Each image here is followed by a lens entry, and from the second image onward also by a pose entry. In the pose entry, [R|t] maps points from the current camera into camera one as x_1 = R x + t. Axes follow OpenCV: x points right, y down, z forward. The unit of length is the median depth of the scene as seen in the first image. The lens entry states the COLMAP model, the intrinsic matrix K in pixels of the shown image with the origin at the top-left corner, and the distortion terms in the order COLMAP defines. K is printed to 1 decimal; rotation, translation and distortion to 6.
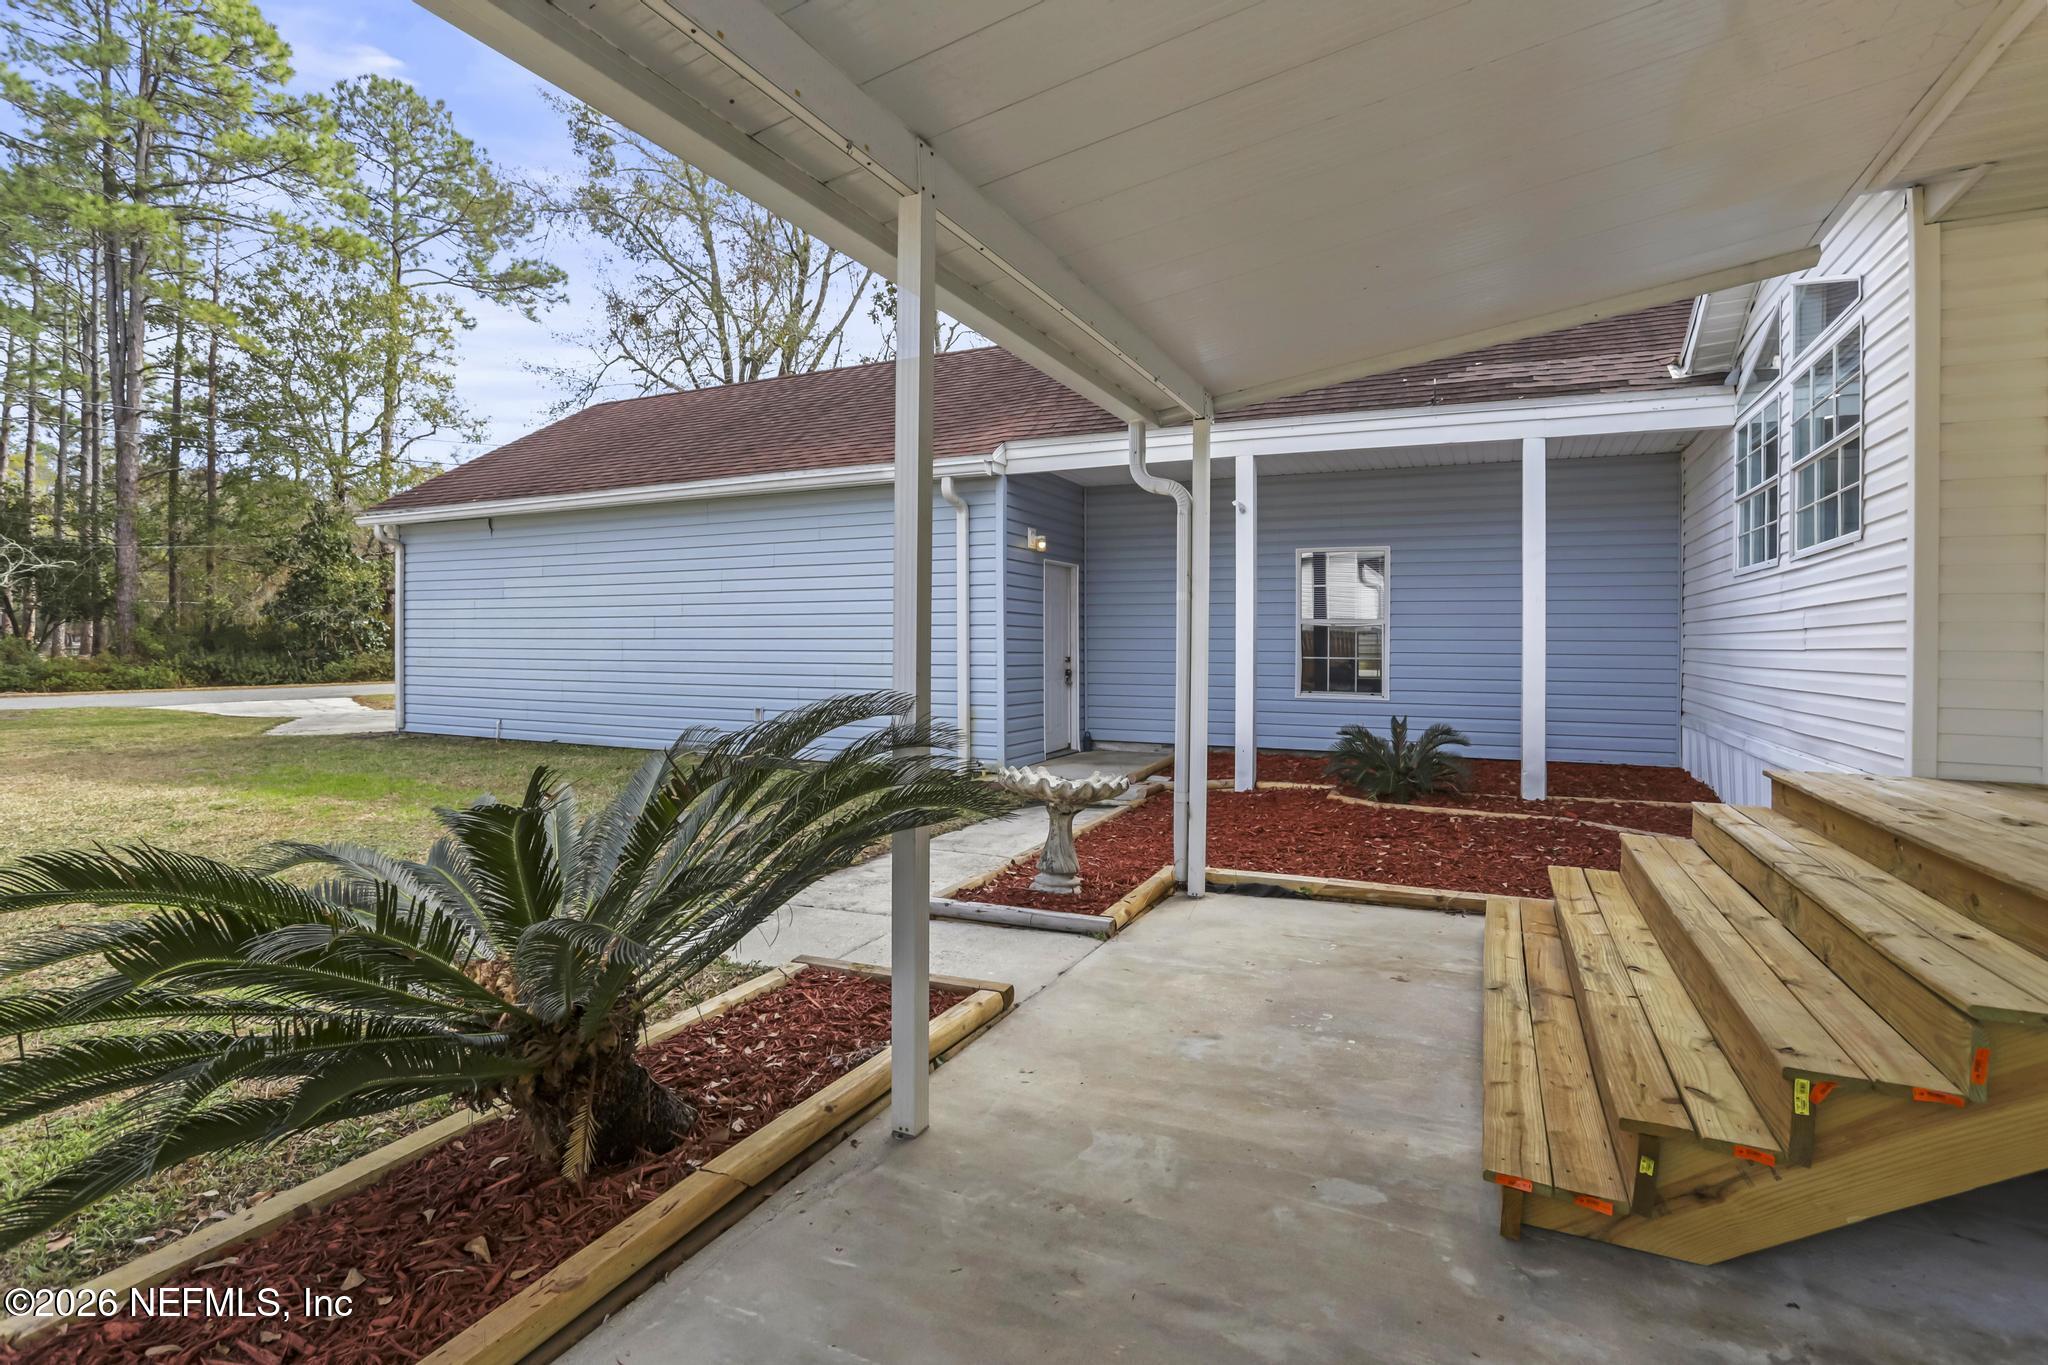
lens RADIAL K [[984.4, 0, 1018.8], [0, 984.4, 725.1], [0, 0, 1]] dist [-0.015067, -0.000325]
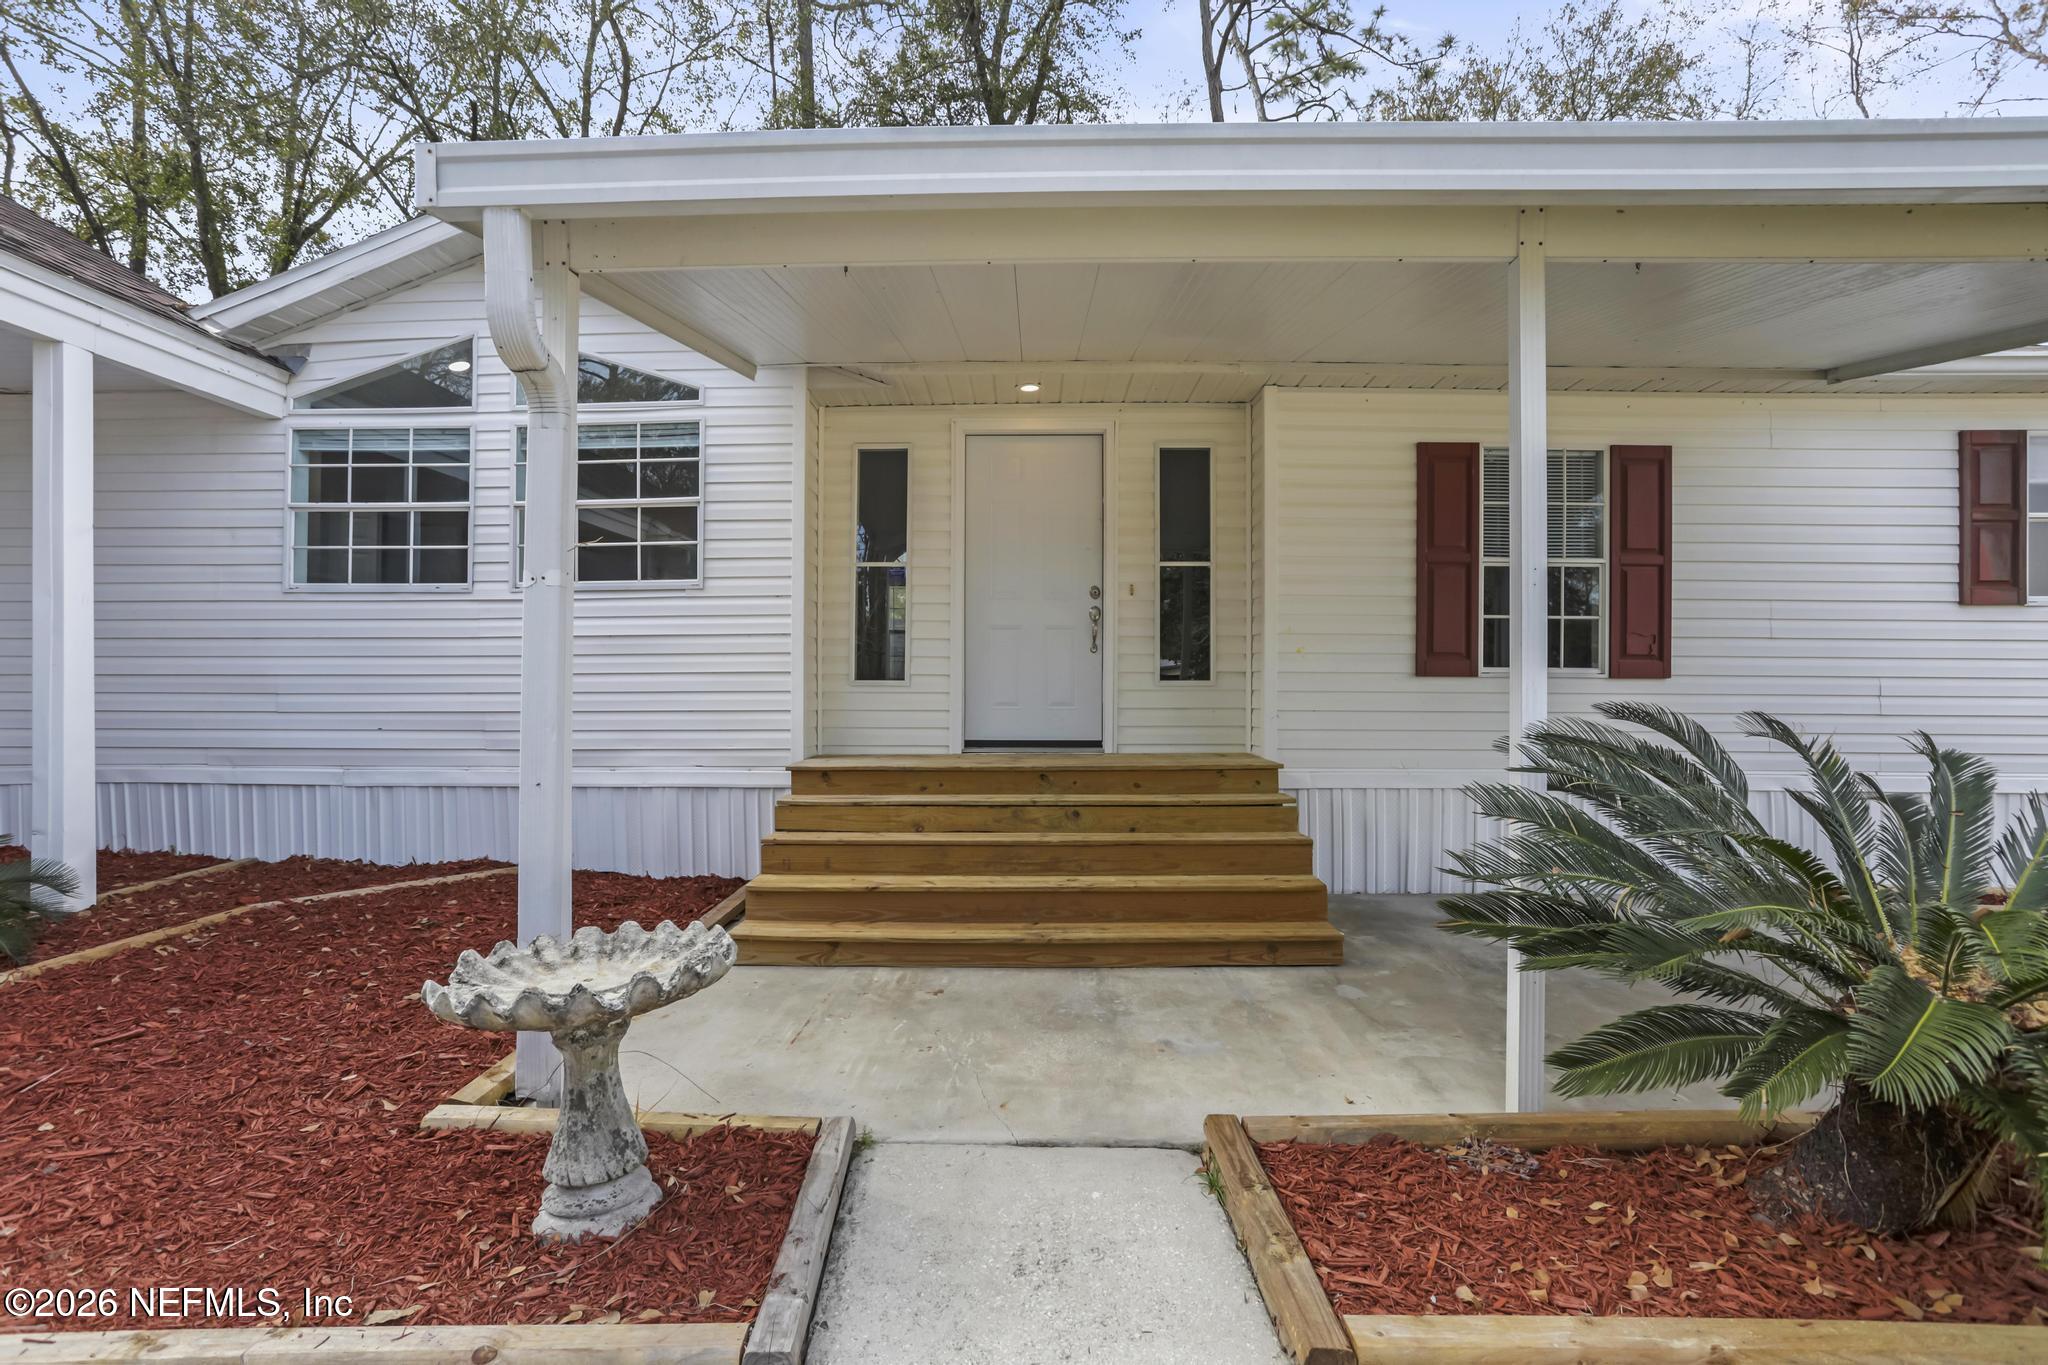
lens RADIAL K [[984.4, 0, 1018.8], [0, 984.4, 725.1], [0, 0, 1]] dist [-0.015067, -0.000325]
pose [[-0.412653, -0.044755, 0.909788, -0.253183], [0.071133, 0.994159, 0.081169, -0.044087], [-0.908107, 0.098211, -0.407059, 0.569837]]
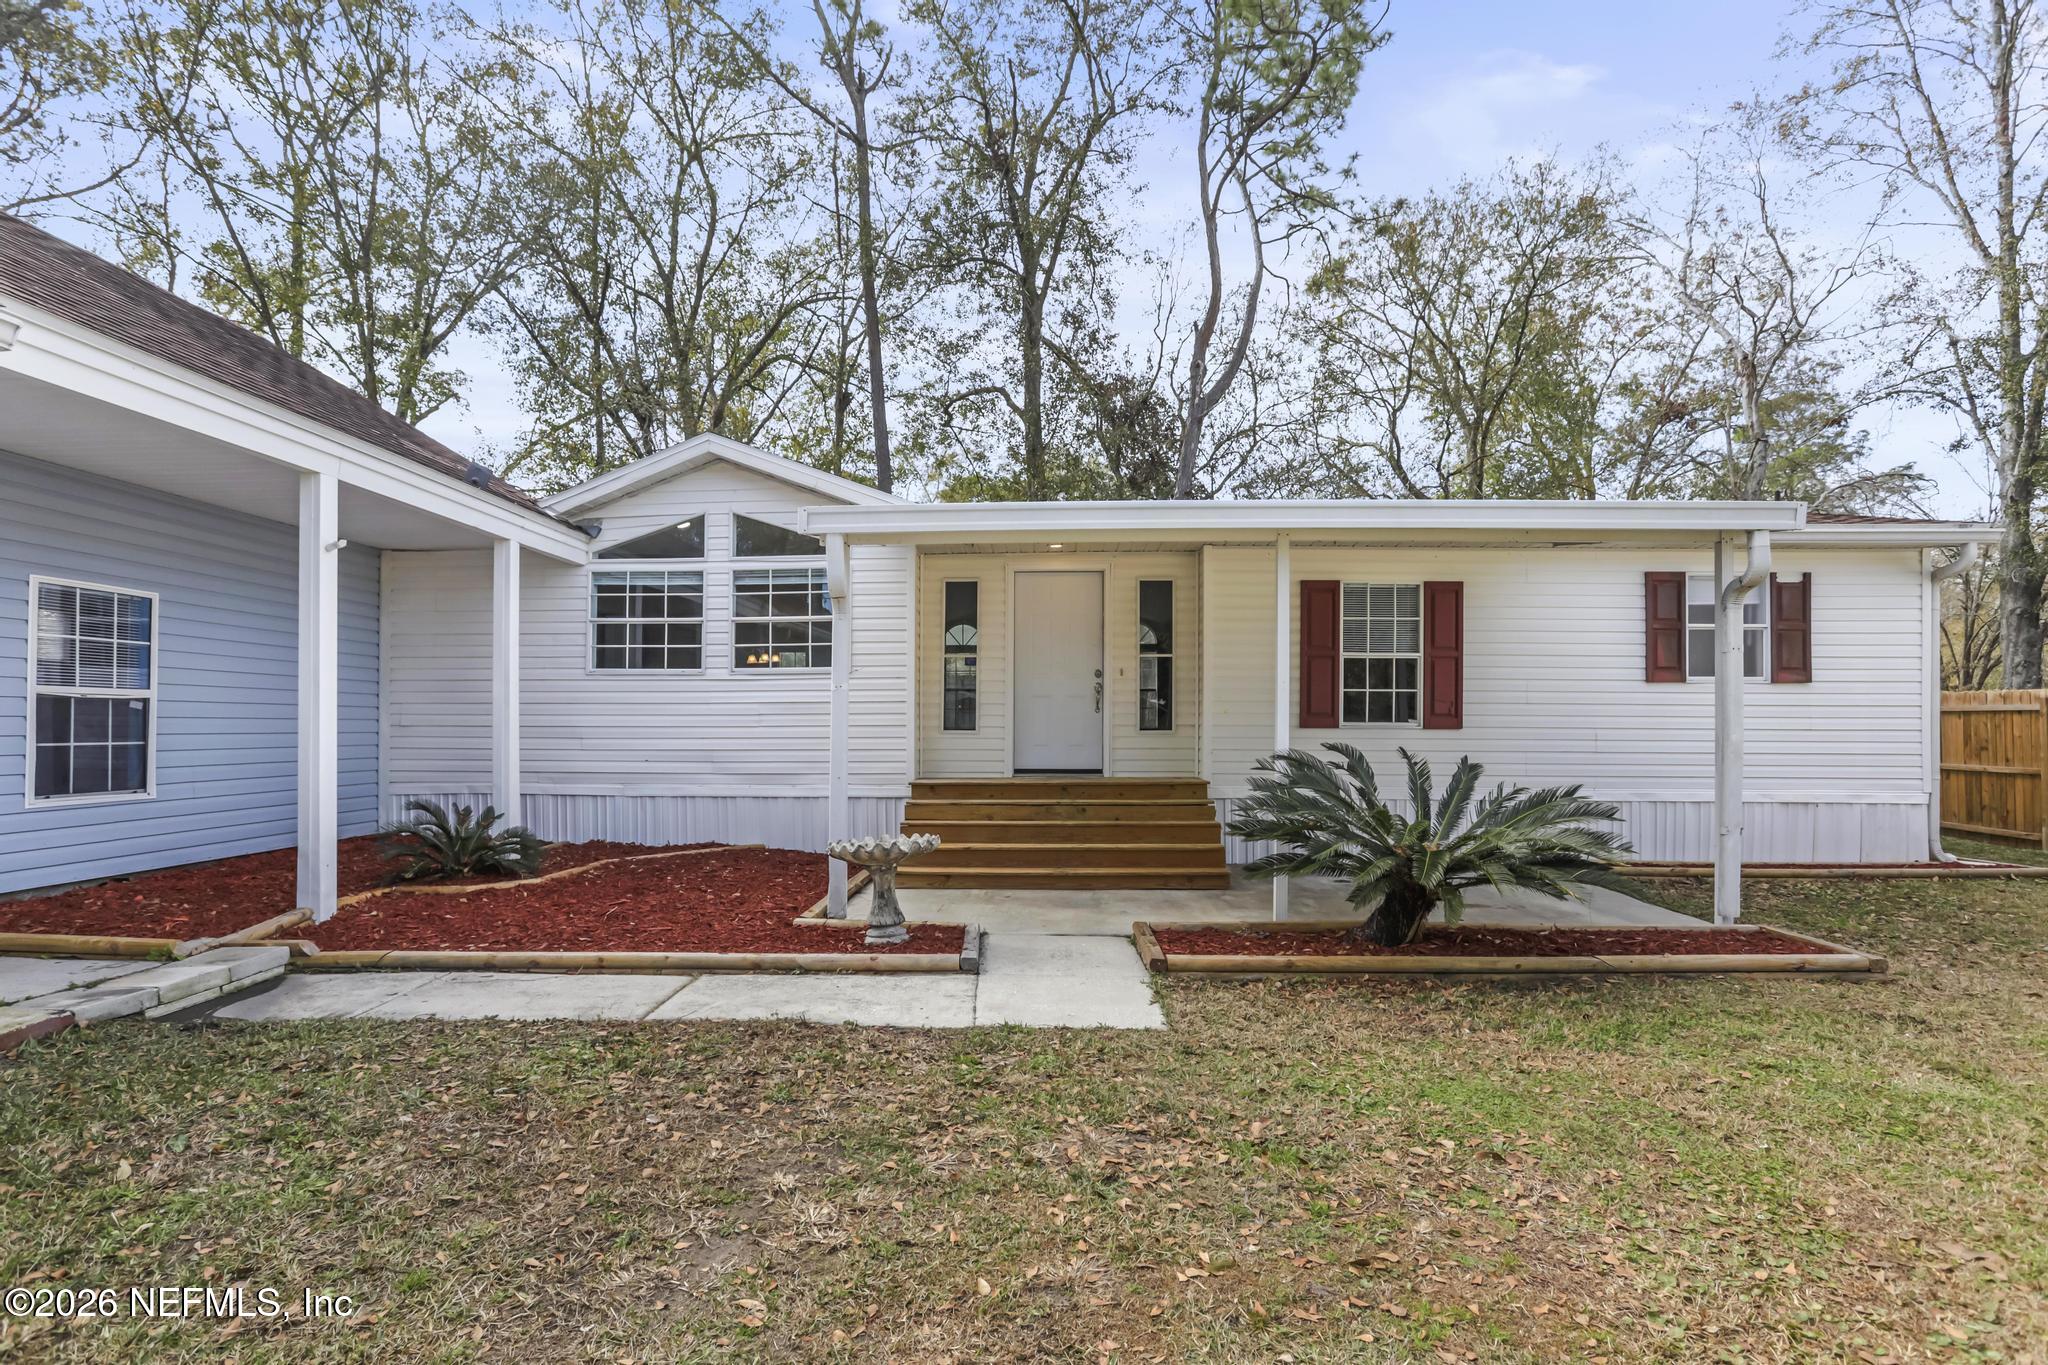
lens RADIAL K [[984.4, 0, 1018.8], [0, 984.4, 725.1], [0, 0, 1]] dist [-0.015067, -0.000325]
pose [[-0.388792, -0.001806, 0.921324, -0.603173], [0.072081, 0.996873, 0.032372, -0.061988], [-0.918501, 0.078996, -0.387446, 0.732882]]
